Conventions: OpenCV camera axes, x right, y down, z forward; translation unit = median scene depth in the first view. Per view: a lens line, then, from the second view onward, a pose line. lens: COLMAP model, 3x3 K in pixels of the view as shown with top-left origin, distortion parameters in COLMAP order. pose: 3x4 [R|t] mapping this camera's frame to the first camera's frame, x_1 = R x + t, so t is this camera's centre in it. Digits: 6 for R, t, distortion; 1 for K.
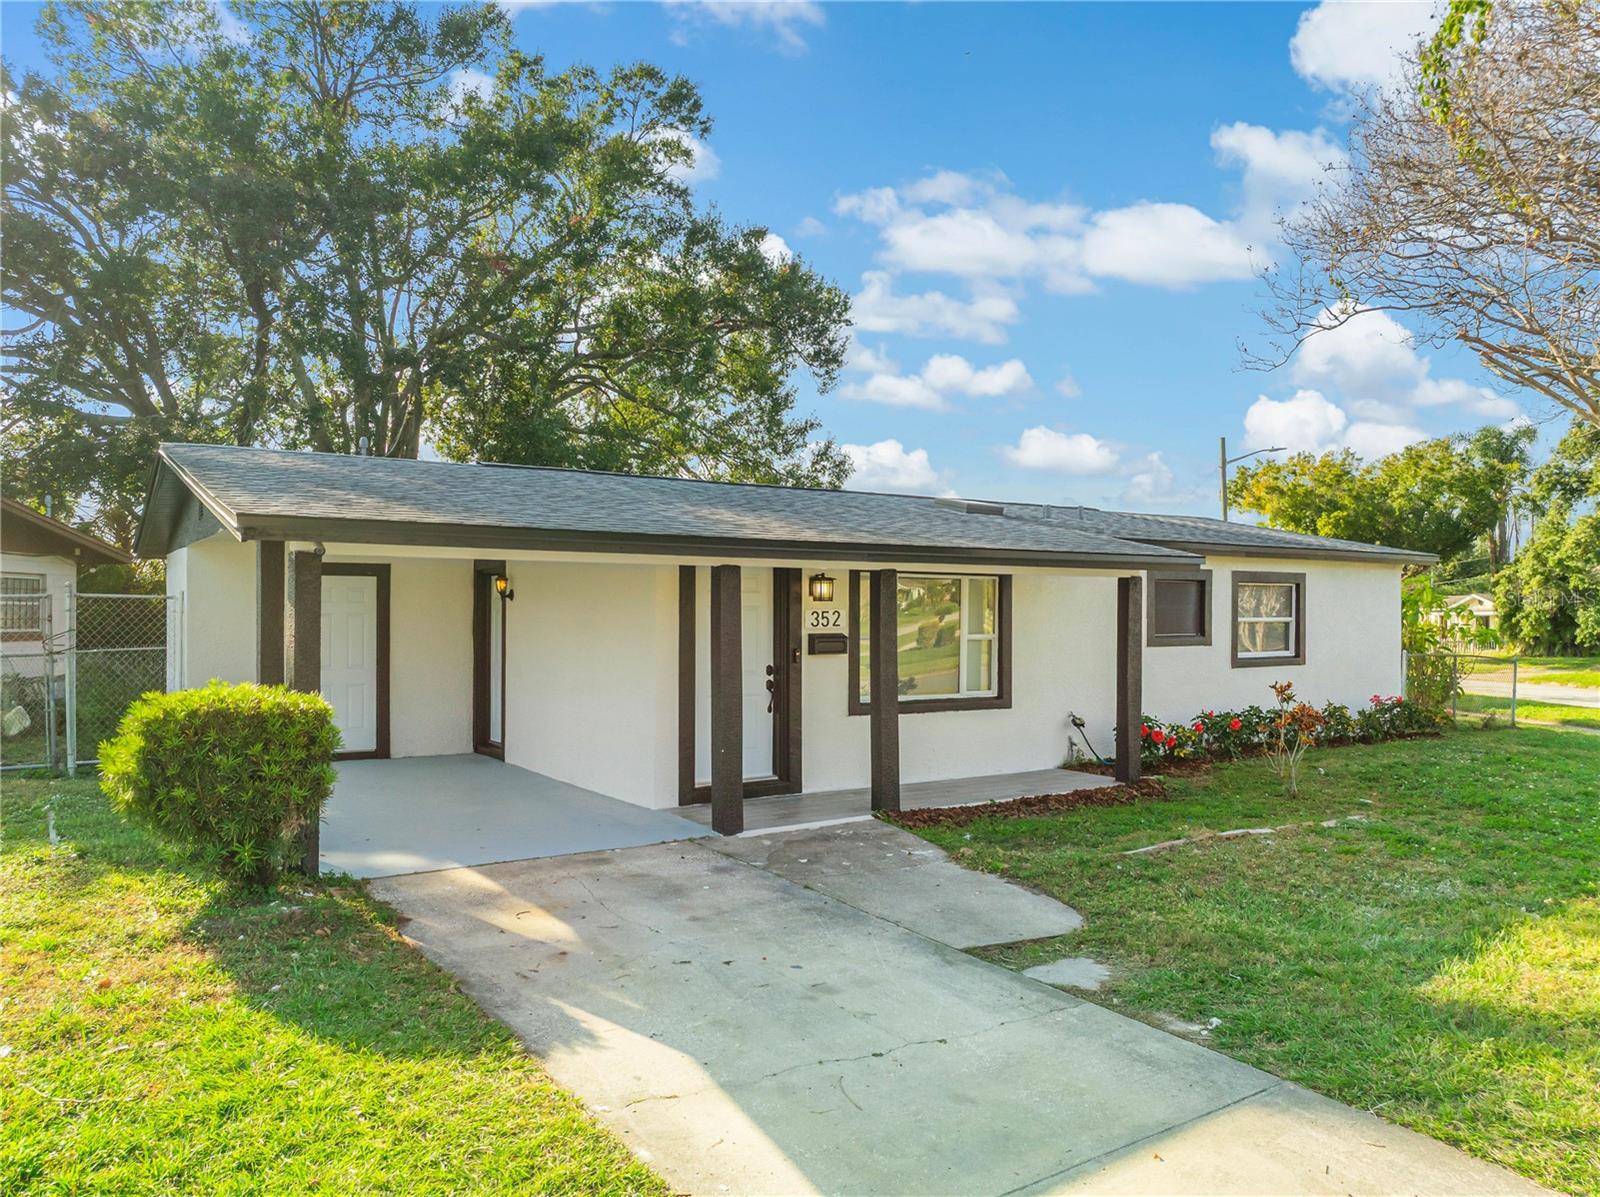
lens RADIAL K [[1130.9, 0, 801.4], [0, 1130.9, 604.5], [0, 0, 1]] dist [-0.039022, 0.001558]
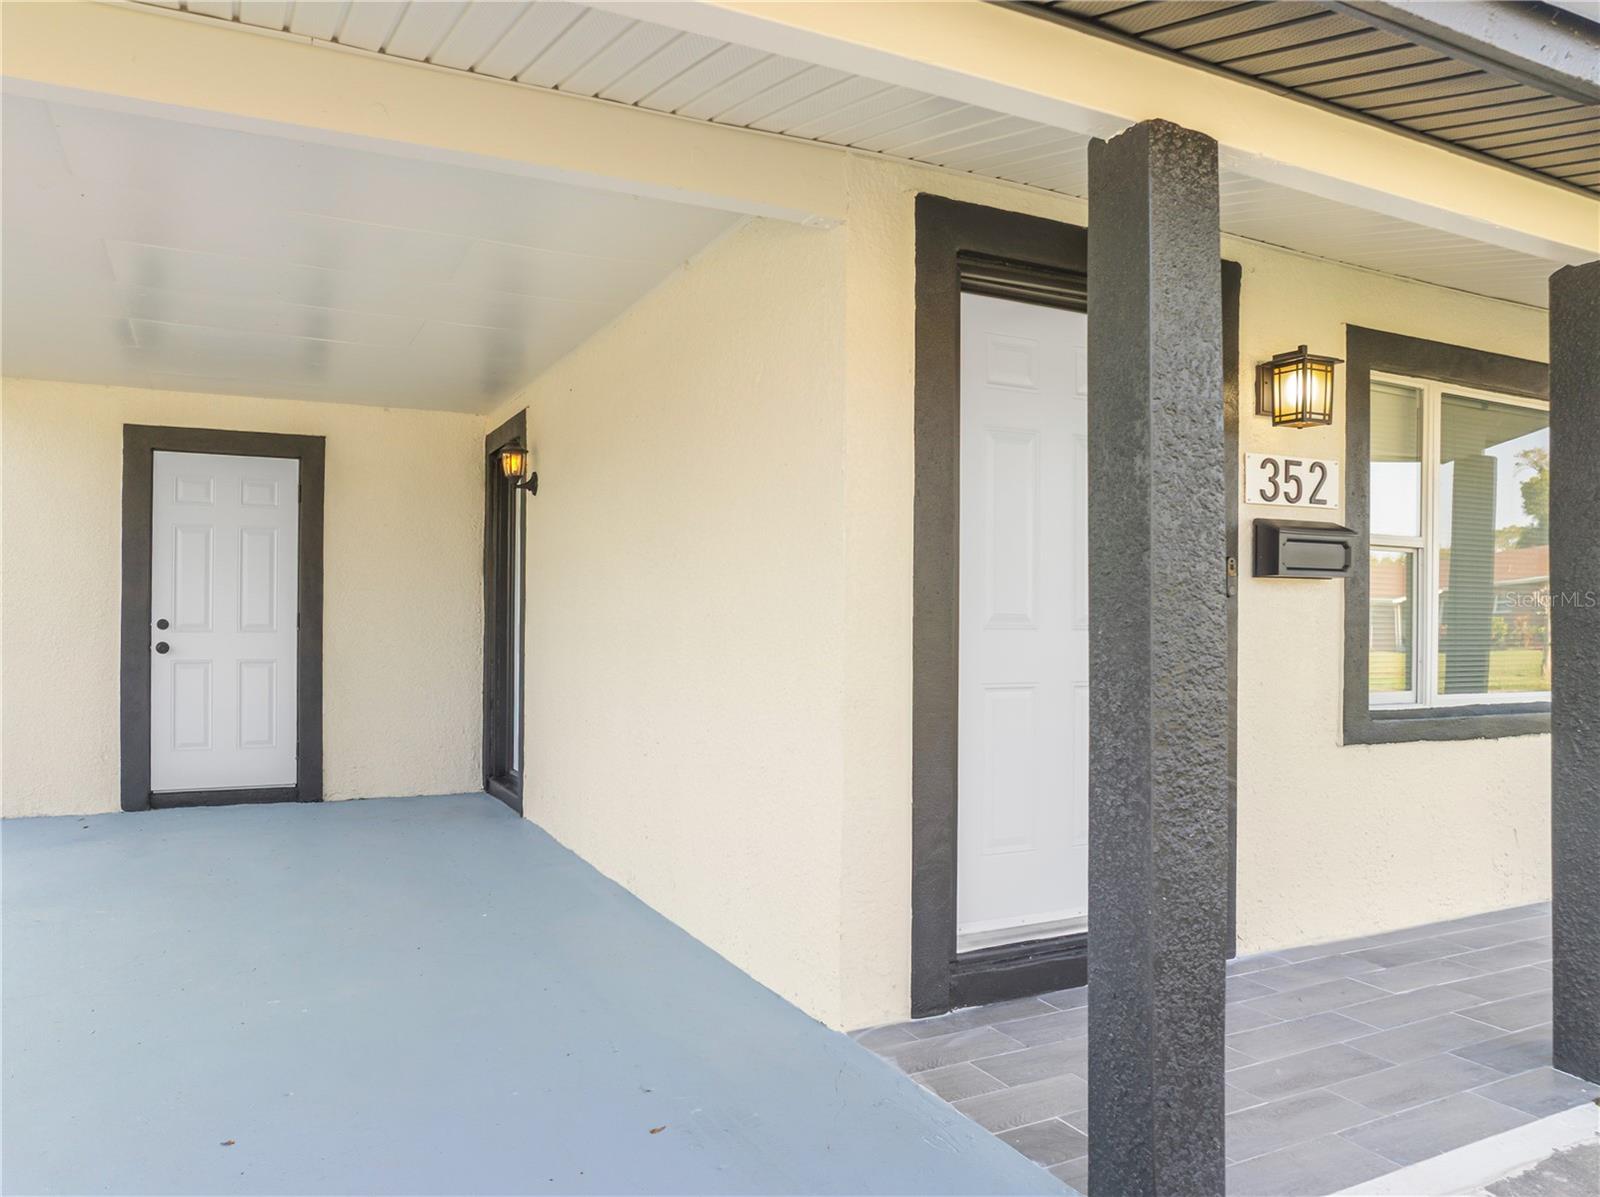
lens RADIAL K [[1130.9, 0, 791.5], [0, 1130.9, 603.7], [0, 0, 1]] dist [-0.039022, 0.001558]
pose [[0.990927, 0.002494, -0.134380, -0.093632], [-0.003021, 0.999989, -0.003714, 0.055681], [0.134369, 0.004086, 0.990923, 0.630136]]
